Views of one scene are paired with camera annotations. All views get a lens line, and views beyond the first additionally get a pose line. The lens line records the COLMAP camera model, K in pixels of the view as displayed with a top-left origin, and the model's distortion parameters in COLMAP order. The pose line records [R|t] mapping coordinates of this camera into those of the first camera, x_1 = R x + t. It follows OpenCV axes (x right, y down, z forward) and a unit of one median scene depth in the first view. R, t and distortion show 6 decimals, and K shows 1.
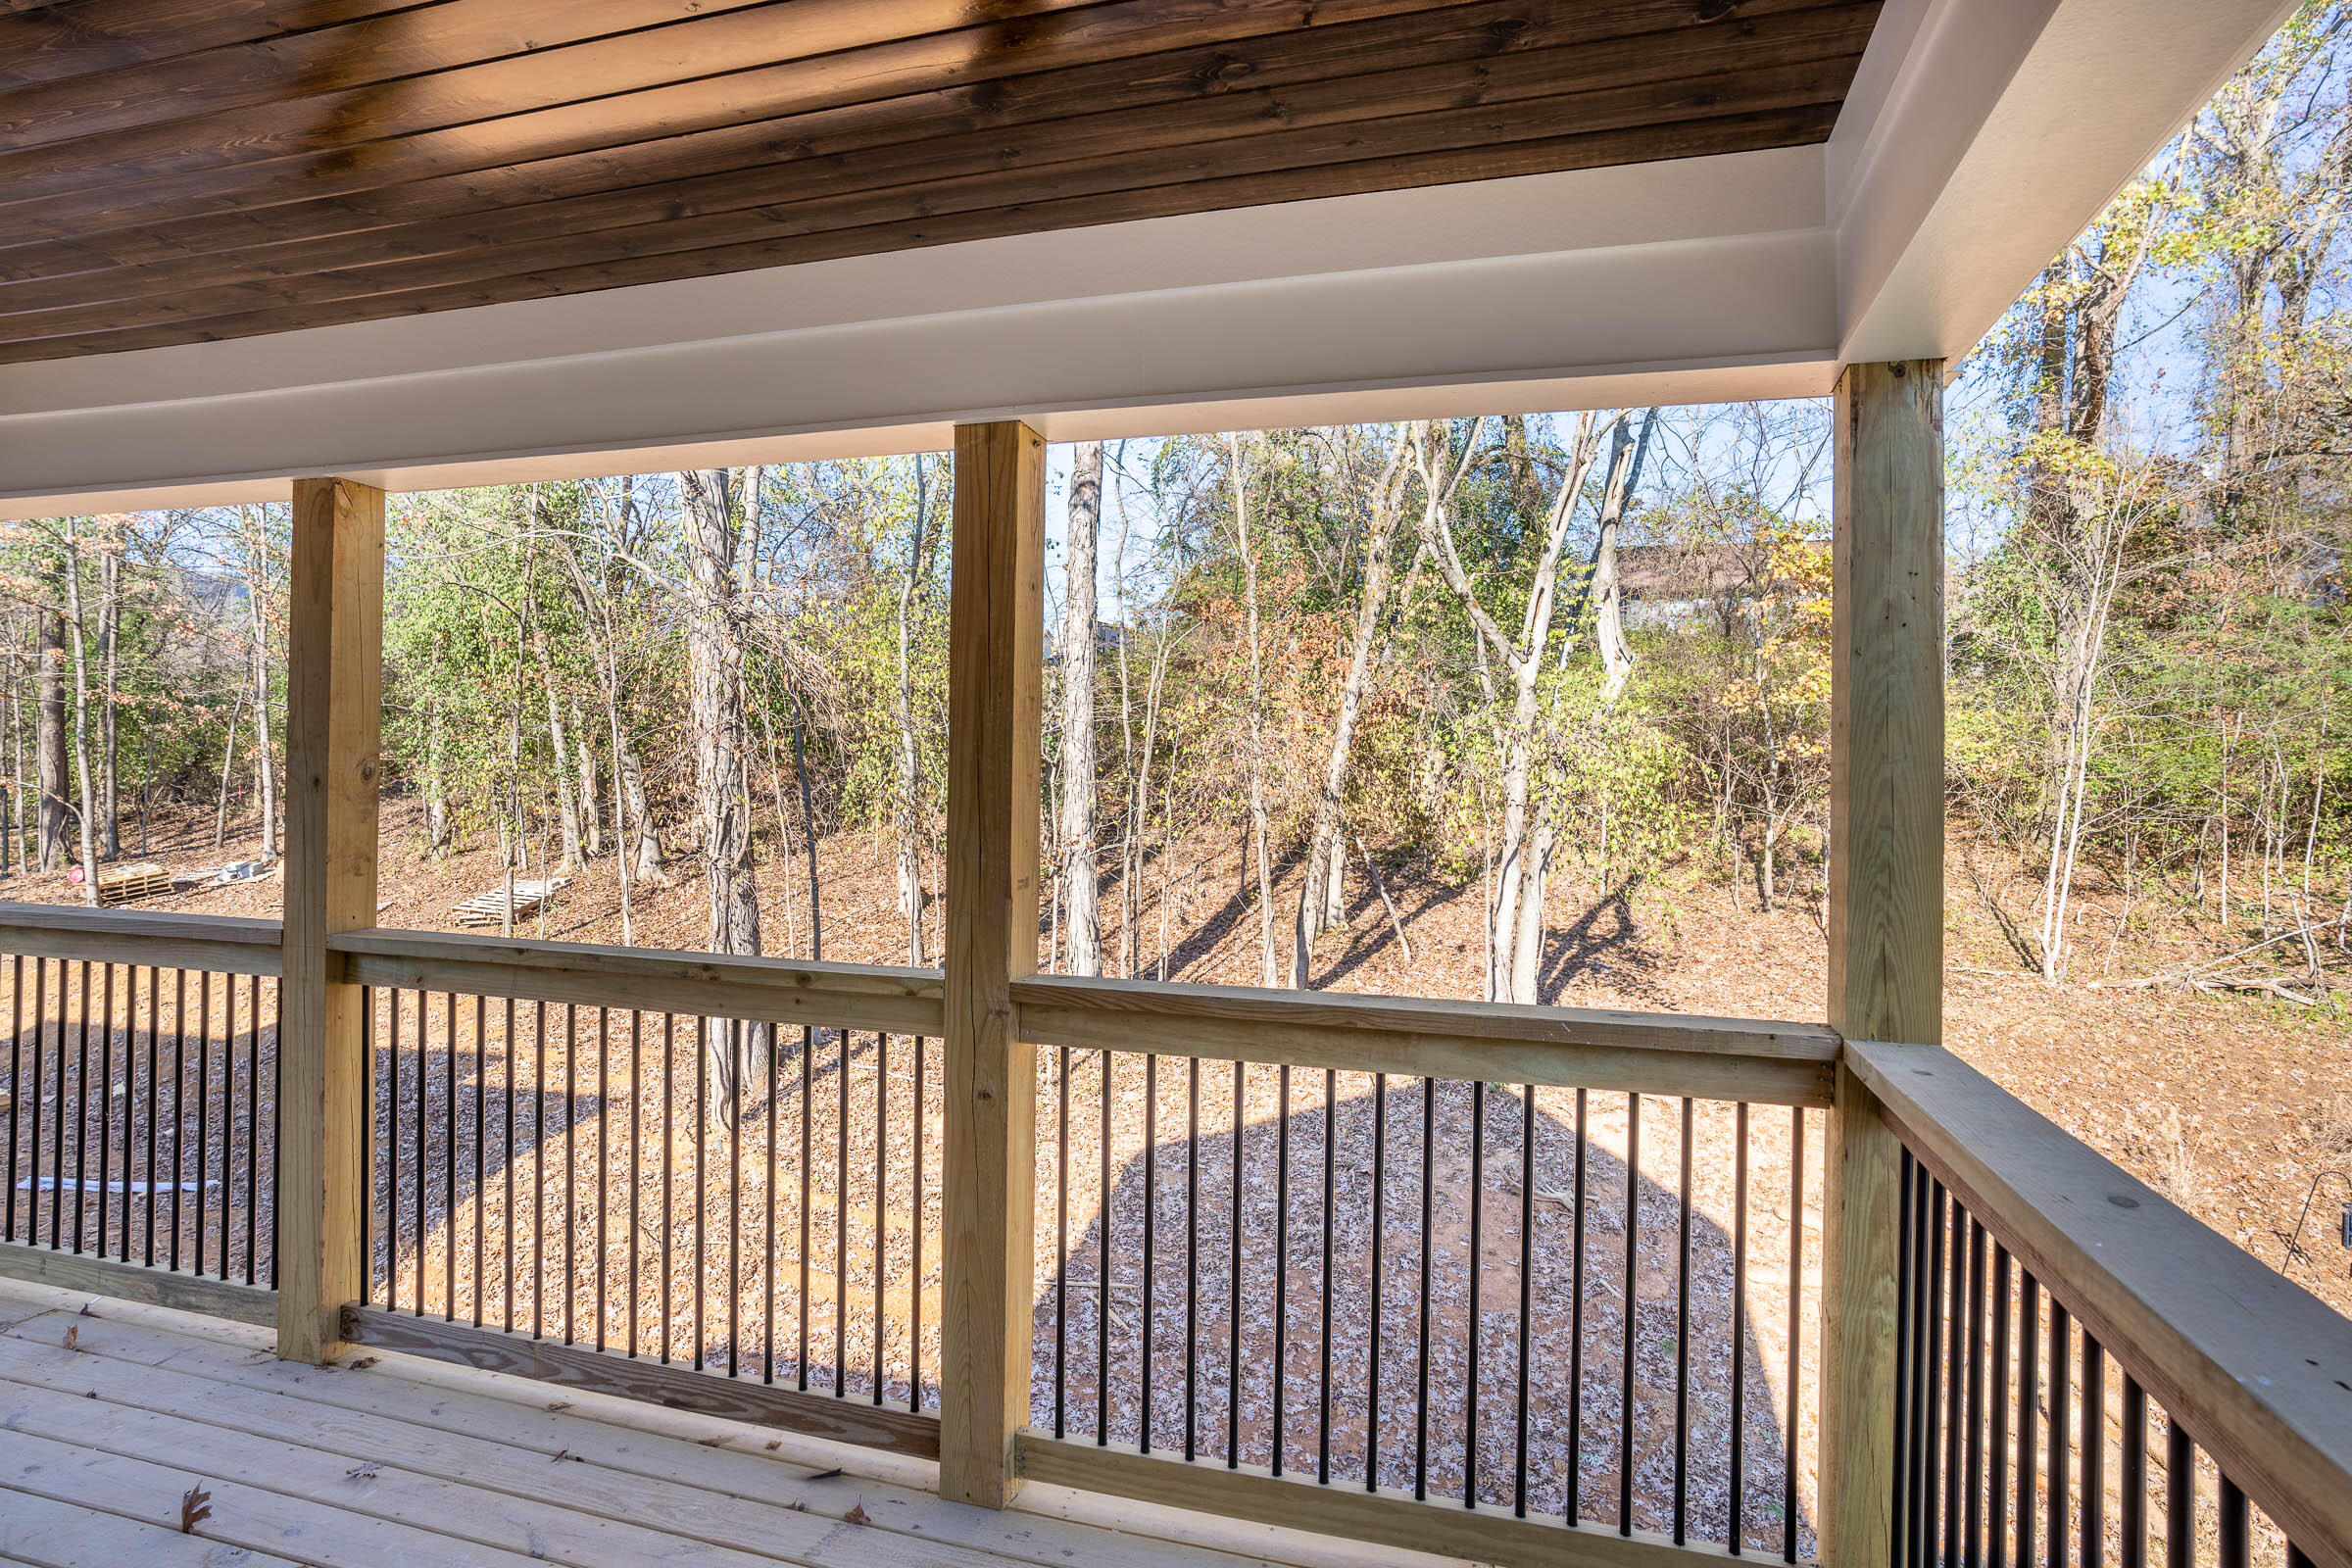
lens RADIAL K [[1270.8, 0, 1176.0], [0, 1270.8, 784.0], [0, 0, 1]] dist [-0.046106, 0.030077]
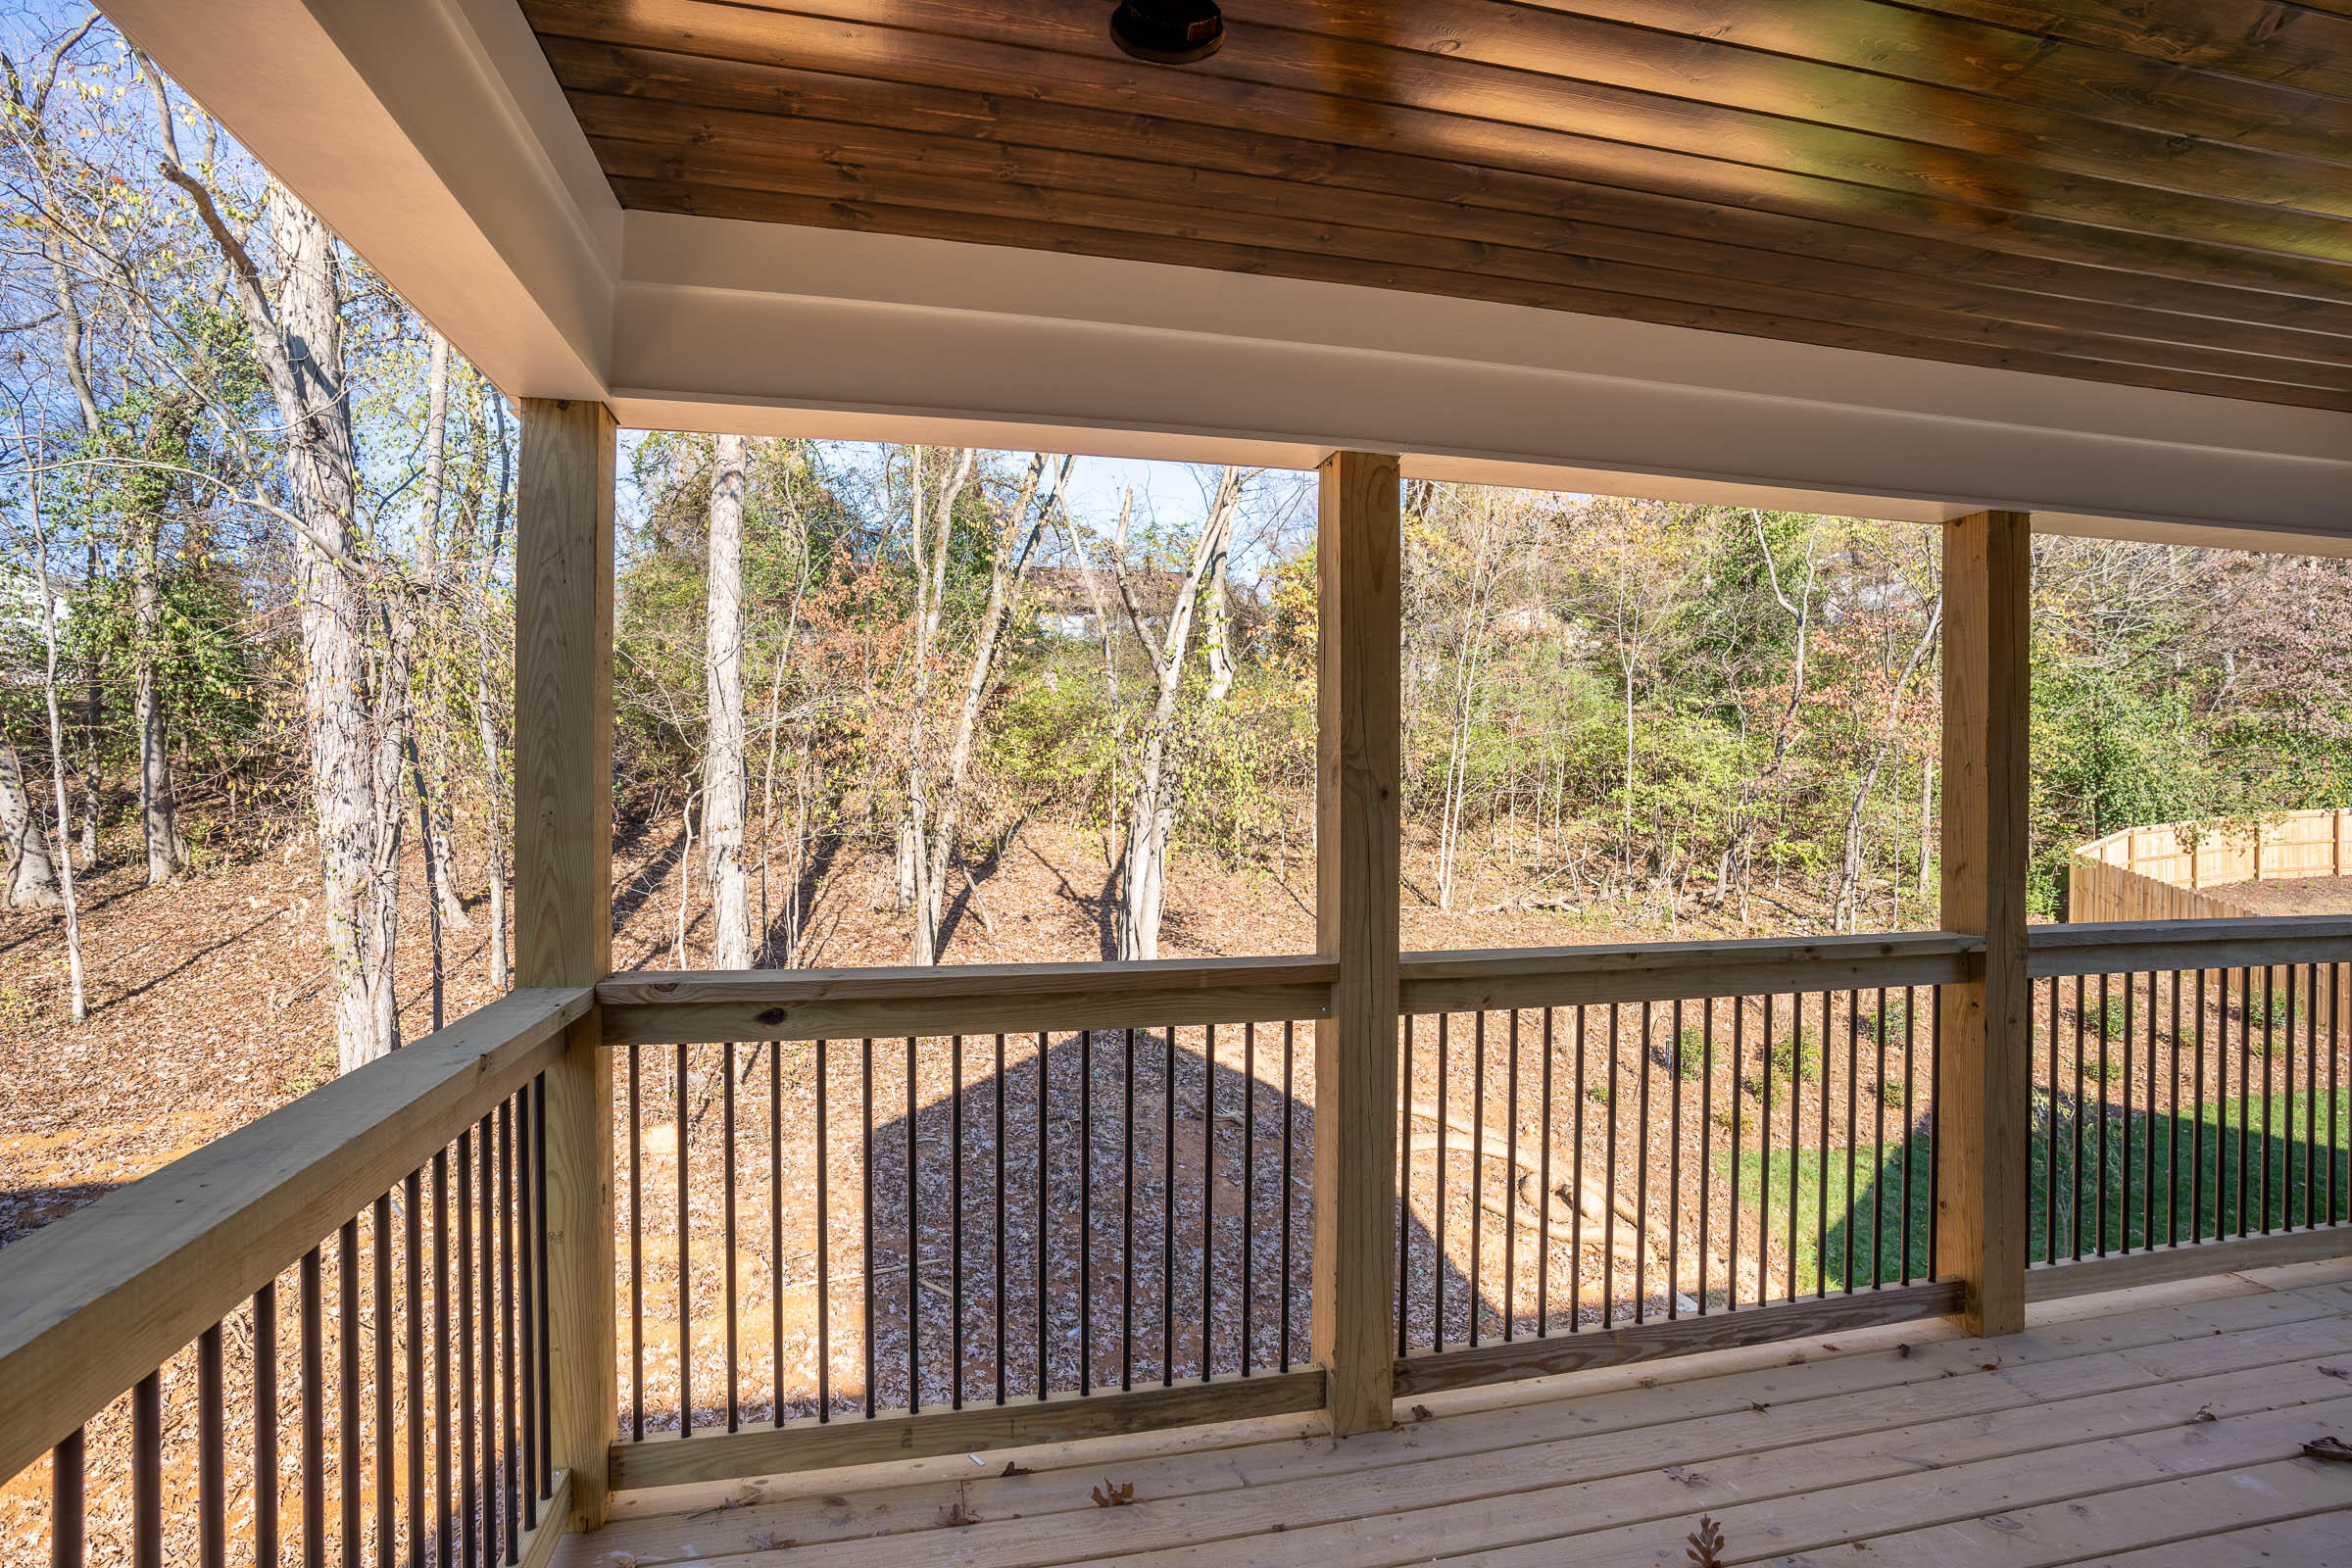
lens RADIAL K [[1147.1, 0, 1170.3], [0, 1147.1, 776.1], [0, 0, 1]] dist [-0.094445, 0.050027]
pose [[0.860775, -0.010477, 0.508877, -0.284513], [0.007990, 0.999943, 0.007073, -0.004939], [-0.508923, -0.002022, 0.860810, 0.086680]]
